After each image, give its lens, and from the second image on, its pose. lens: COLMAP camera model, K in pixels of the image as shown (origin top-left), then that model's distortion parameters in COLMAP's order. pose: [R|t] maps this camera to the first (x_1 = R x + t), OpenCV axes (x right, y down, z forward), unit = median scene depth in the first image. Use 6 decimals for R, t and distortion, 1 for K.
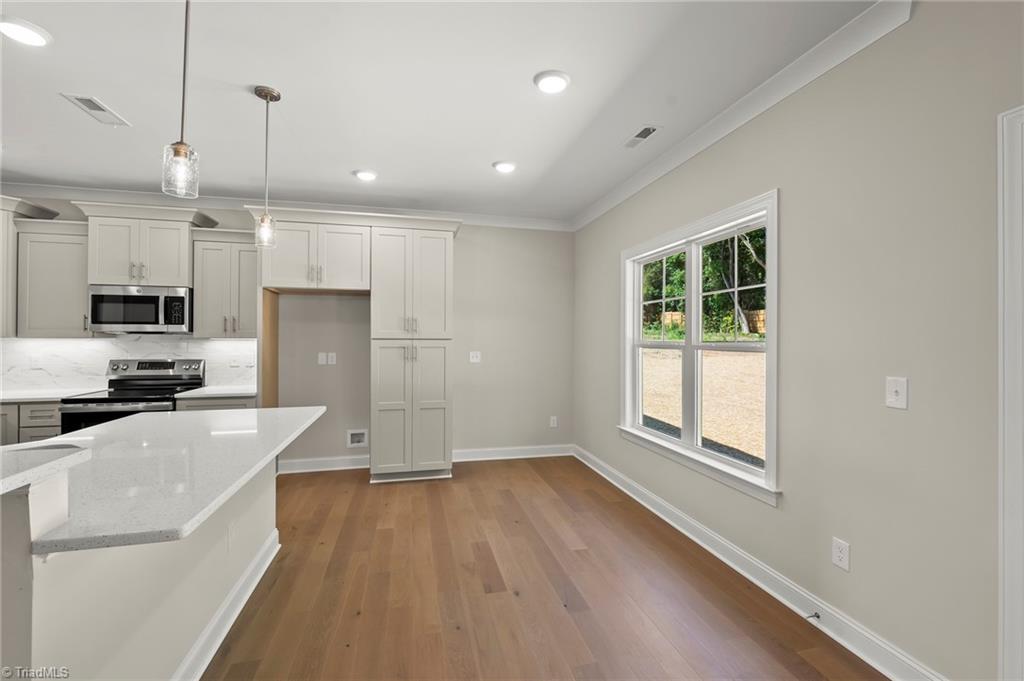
lens RADIAL K [[435.5, 0, 513.8], [0, 435.5, 337.2], [0, 0, 1]] dist [-0.001472, -0.000492]
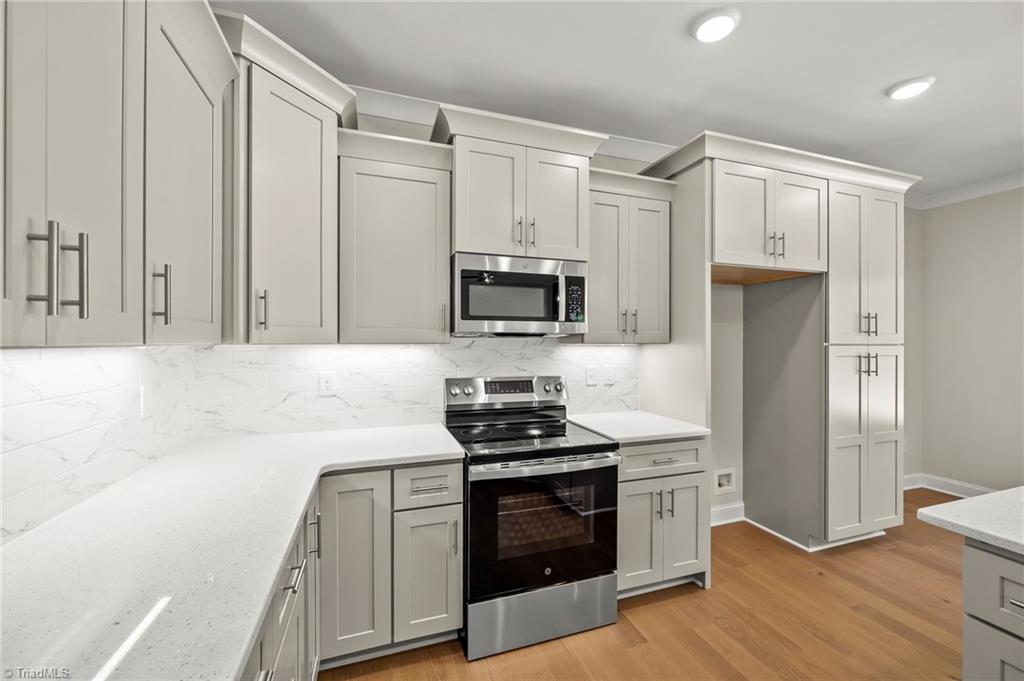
lens RADIAL K [[409.9, 0, 512.0], [0, 409.9, 340.5], [0, 0, 1]] dist [-0.000008, 0.000195]
pose [[0.995098, -0.000727, 0.098891, -0.919124], [0.000314, 0.999991, 0.004196, -0.004839], [-0.098893, -0.004144, 0.995089, 0.426076]]
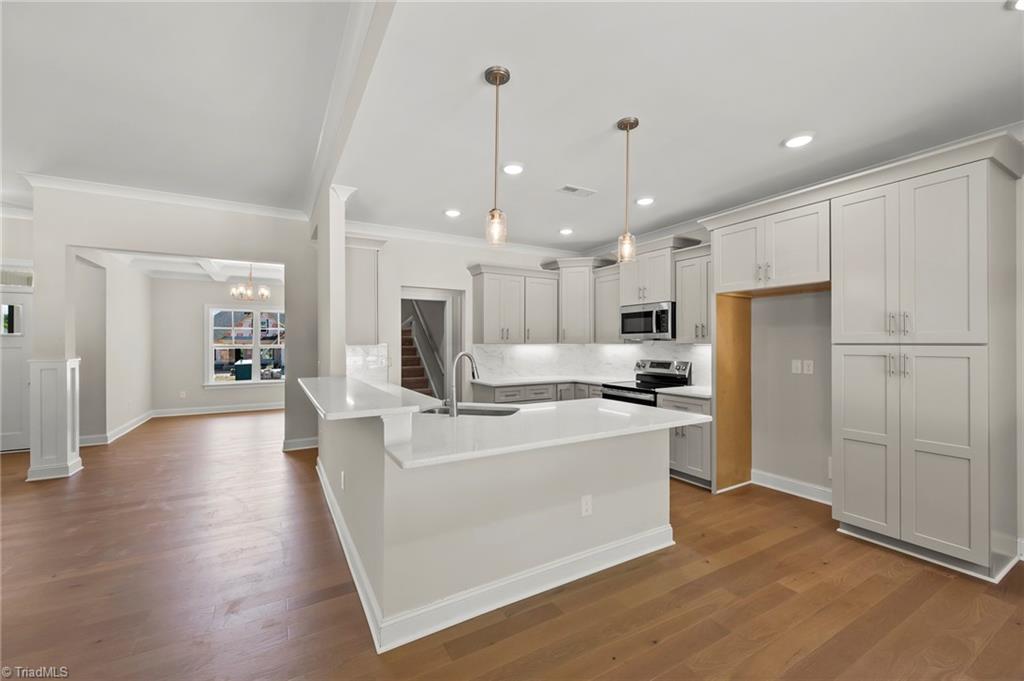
lens RADIAL K [[409.5, 0, 511.5], [0, 409.5, 343.4], [0, 0, 1]] dist [-0.003953, -0.000203]
pose [[0.279466, -0.003328, -0.960150, 0.217276], [0.005261, 0.999984, -0.001935, 0.001352], [0.960141, -0.004510, 0.279479, 0.261308]]
